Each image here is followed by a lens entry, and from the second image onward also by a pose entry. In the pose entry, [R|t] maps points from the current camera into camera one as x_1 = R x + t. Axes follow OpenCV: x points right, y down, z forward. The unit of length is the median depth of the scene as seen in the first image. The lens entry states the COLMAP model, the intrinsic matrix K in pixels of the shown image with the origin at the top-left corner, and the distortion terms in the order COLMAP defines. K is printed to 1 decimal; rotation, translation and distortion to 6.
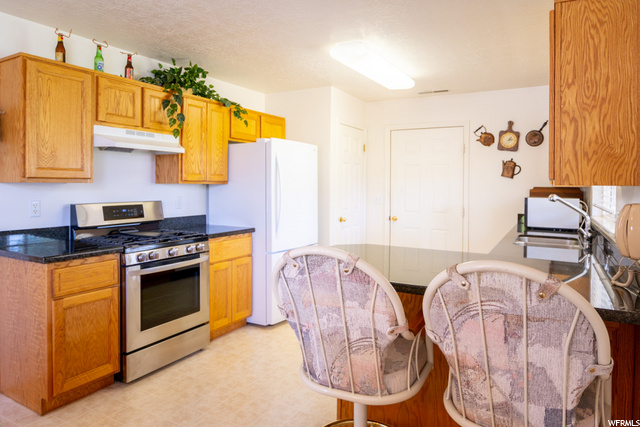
lens RADIAL K [[433.0, 0, 315.5], [0, 433.0, 189.4], [0, 0, 1]] dist [-0.002854, -0.002000]
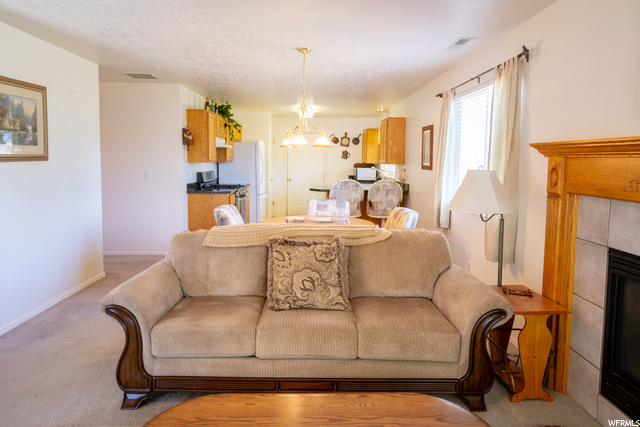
lens RADIAL K [[415.2, 0, 312.3], [0, 415.2, 192.6], [0, 0, 1]] dist [0.014294, 0.017714]
pose [[0.878430, -0.034235, 0.476642, -0.707740], [-0.001129, 0.997279, 0.073710, -0.012327], [-0.477869, -0.065287, 0.876002, -0.767855]]
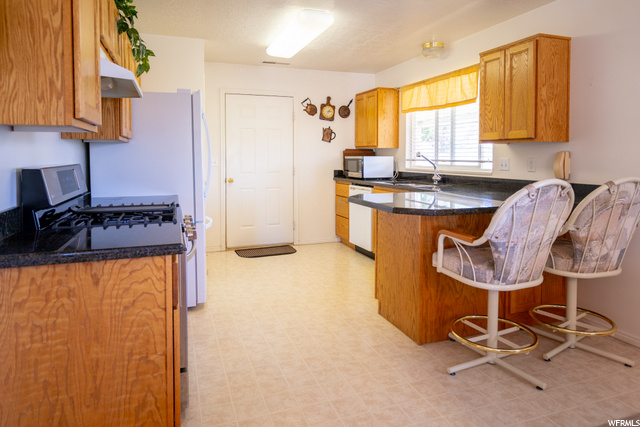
lens RADIAL K [[415.2, 0, 343.9], [0, 415.2, 165.9], [0, 0, 1]] dist [0.014294, 0.017714]
pose [[0.632706, -0.028201, 0.773878, -0.471470], [0.013584, 0.999587, 0.025320, 0.013530], [-0.774273, -0.005507, 0.632828, 0.203848]]
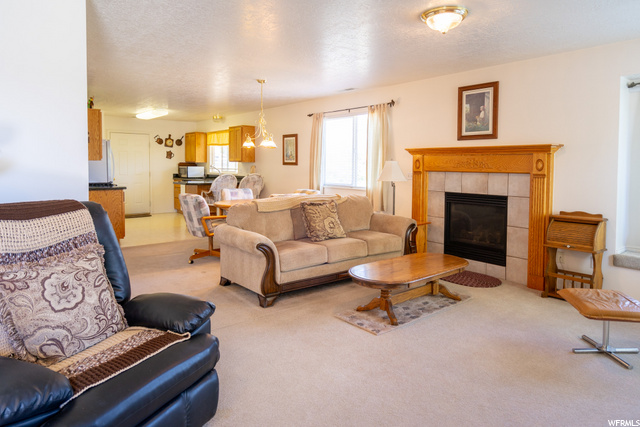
lens RADIAL K [[415.2, 0, 316.4], [0, 415.2, 181.7], [0, 0, 1]] dist [0.014294, 0.017714]
pose [[0.400945, -0.043549, 0.915066, -1.339243], [0.005960, 0.998972, 0.044930, 0.001953], [-0.916083, -0.012560, 0.400793, -0.654613]]
